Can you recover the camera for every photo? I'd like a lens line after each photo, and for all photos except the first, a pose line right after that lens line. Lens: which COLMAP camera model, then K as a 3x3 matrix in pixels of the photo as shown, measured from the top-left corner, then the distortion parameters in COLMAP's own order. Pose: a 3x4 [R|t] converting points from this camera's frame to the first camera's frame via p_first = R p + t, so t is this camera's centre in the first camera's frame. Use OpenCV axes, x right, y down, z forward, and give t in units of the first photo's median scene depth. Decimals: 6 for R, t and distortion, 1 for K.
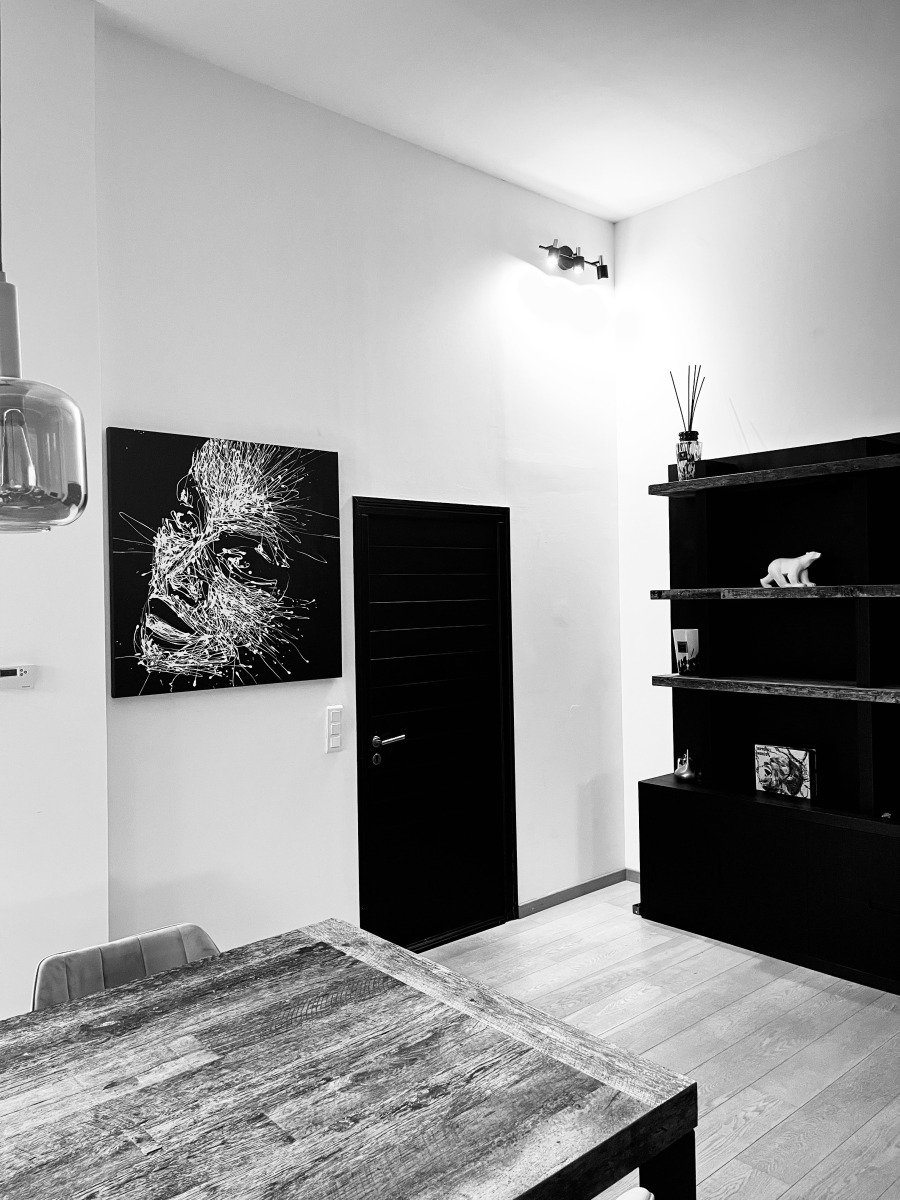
lens RADIAL K [[904.0, 0, 451.8], [0, 904.0, 596.0], [0, 0, 1]] dist [0.033744, -0.000414]
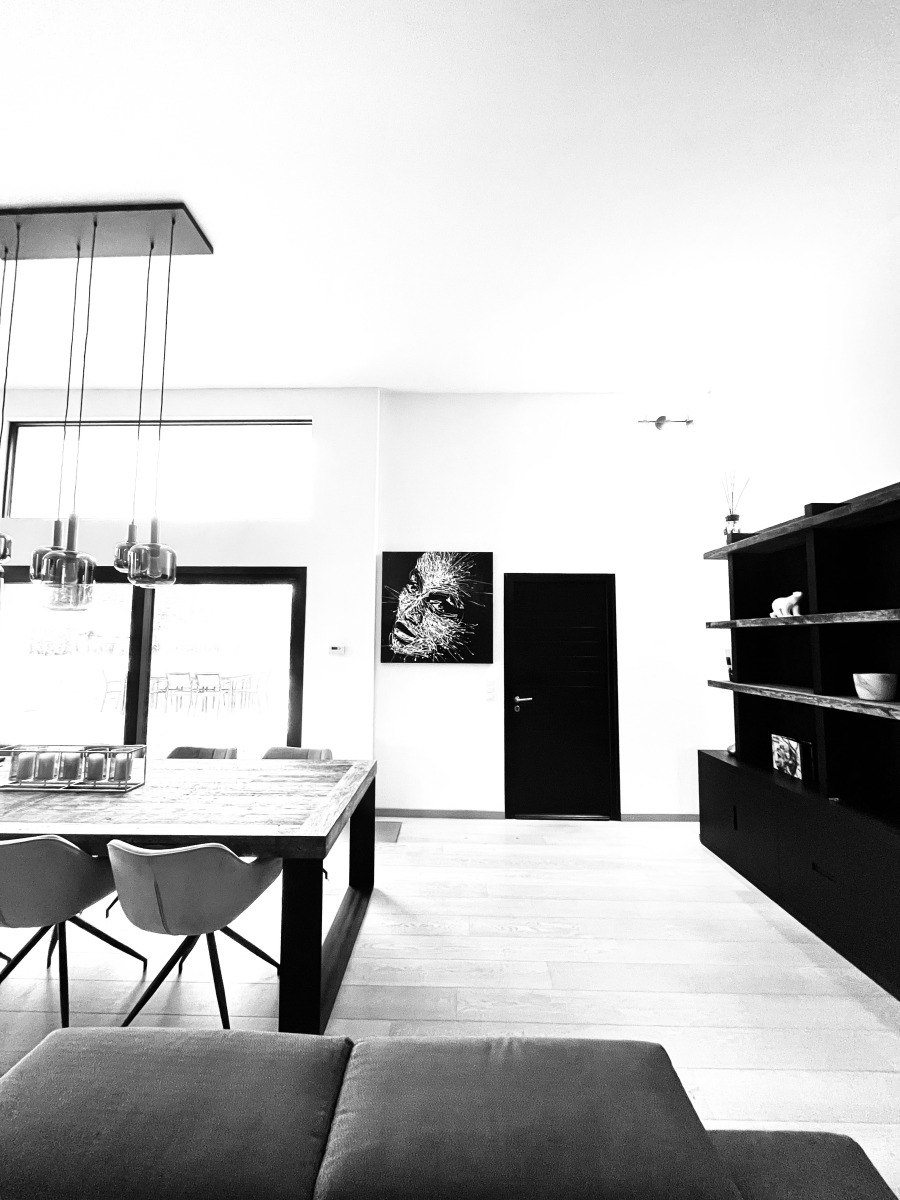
lens RADIAL K [[487.7, 0, 446.6], [0, 487.7, 596.5], [0, 0, 1]] dist [0.000695, 0.000027]
pose [[0.739909, -0.034588, -0.671818, 0.550326], [-0.022200, 0.996878, -0.075773, 0.027193], [0.672341, 0.070979, 0.736831, 0.132872]]
